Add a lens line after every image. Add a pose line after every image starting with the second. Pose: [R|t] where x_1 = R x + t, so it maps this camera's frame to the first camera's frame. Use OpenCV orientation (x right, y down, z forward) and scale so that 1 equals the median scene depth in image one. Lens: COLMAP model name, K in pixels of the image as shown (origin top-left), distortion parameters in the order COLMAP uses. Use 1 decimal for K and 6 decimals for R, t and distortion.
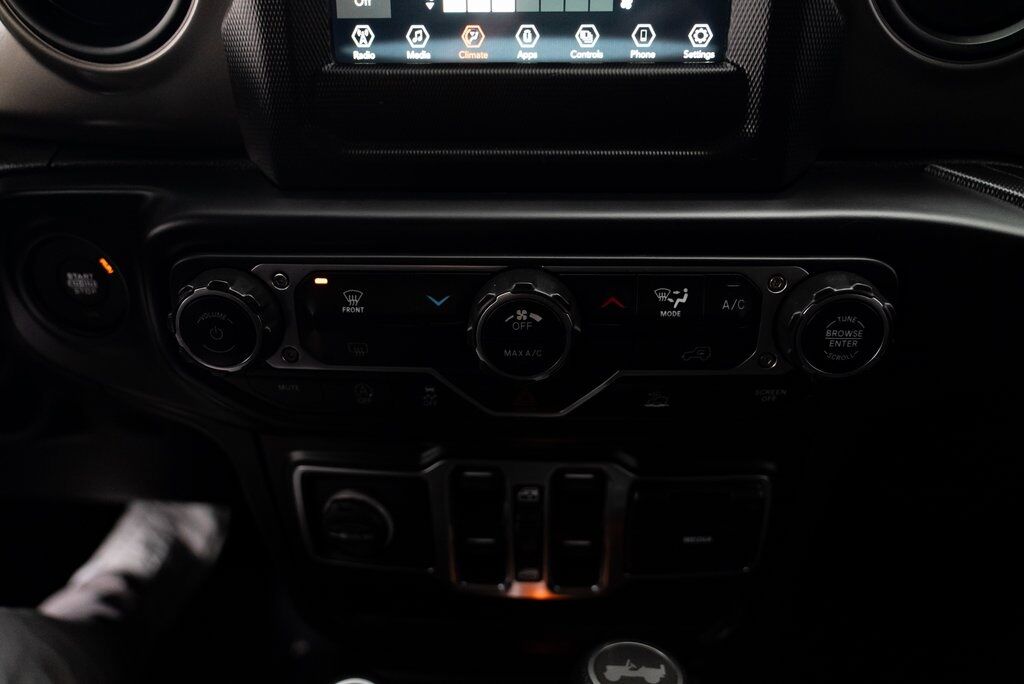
lens RADIAL K [[805.7, 0, 512.7], [0, 805.7, 343.6], [0, 0, 1]] dist [-0.010194, 0.001117]
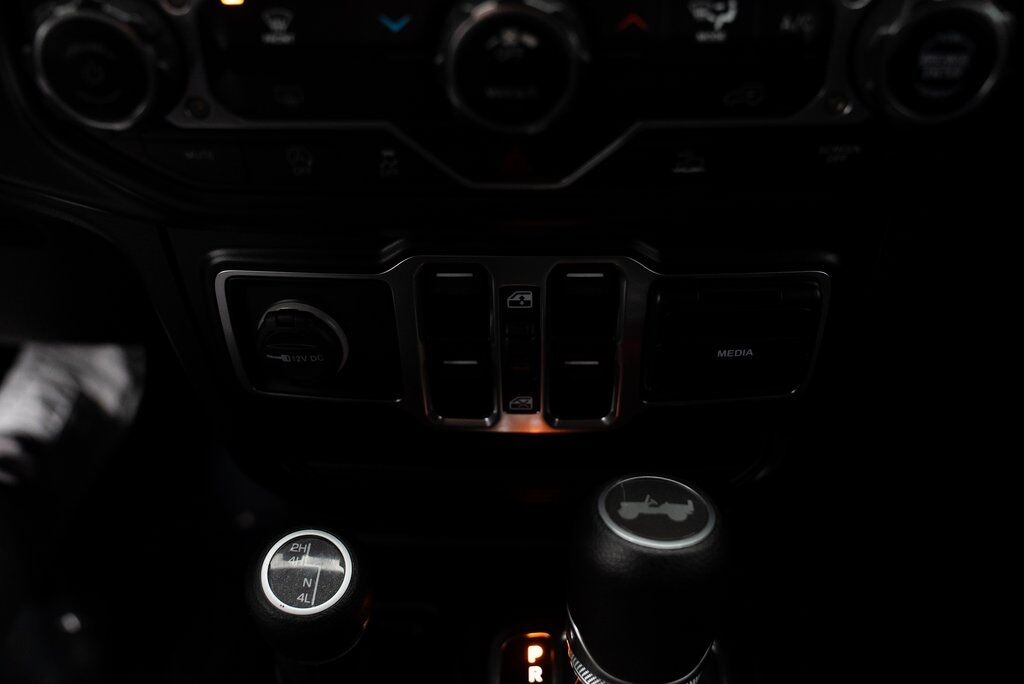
lens RADIAL K [[998.5, 0, 513.7], [0, 998.5, 341.3], [0, 0, 1]] dist [-0.003335, 0.000000]
pose [[0.999690, -0.017267, 0.017940, -0.005398], [0.013856, 0.984404, 0.175375, 0.067461], [-0.020688, -0.175072, 0.984338, 0.050334]]
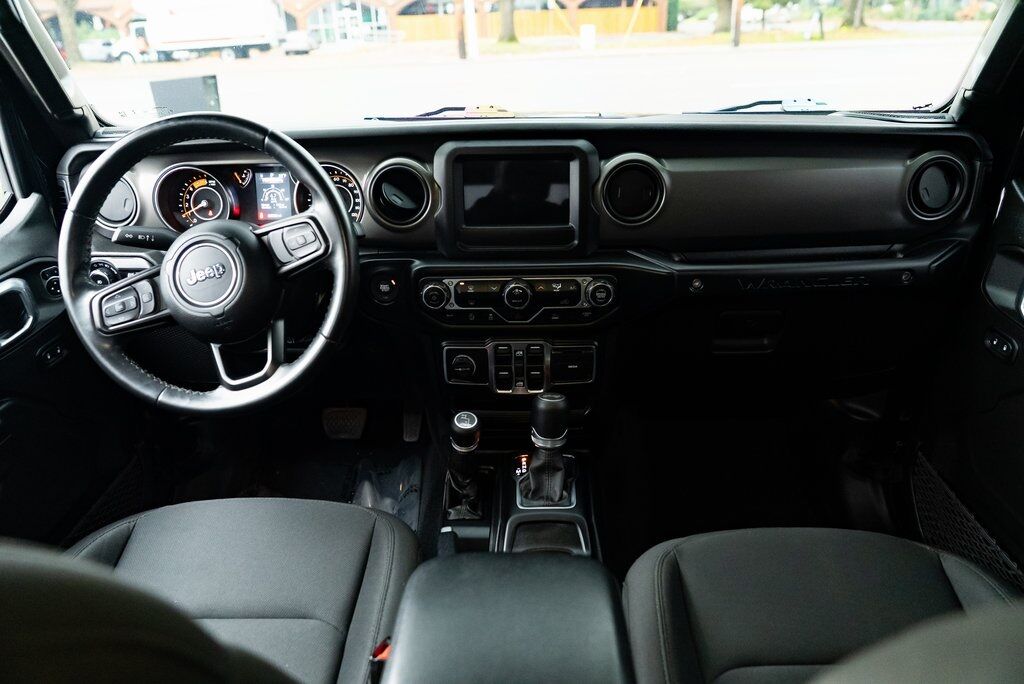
lens RADIAL K [[693.1, 0, 510.8], [0, 693.1, 340.7], [0, 0, 1]] dist [-0.025132, 0.004644]
pose [[0.999724, -0.016500, 0.016740, -0.068093], [0.017494, 0.997982, -0.061034, 0.353613], [-0.015699, 0.061310, 0.997995, -2.003044]]
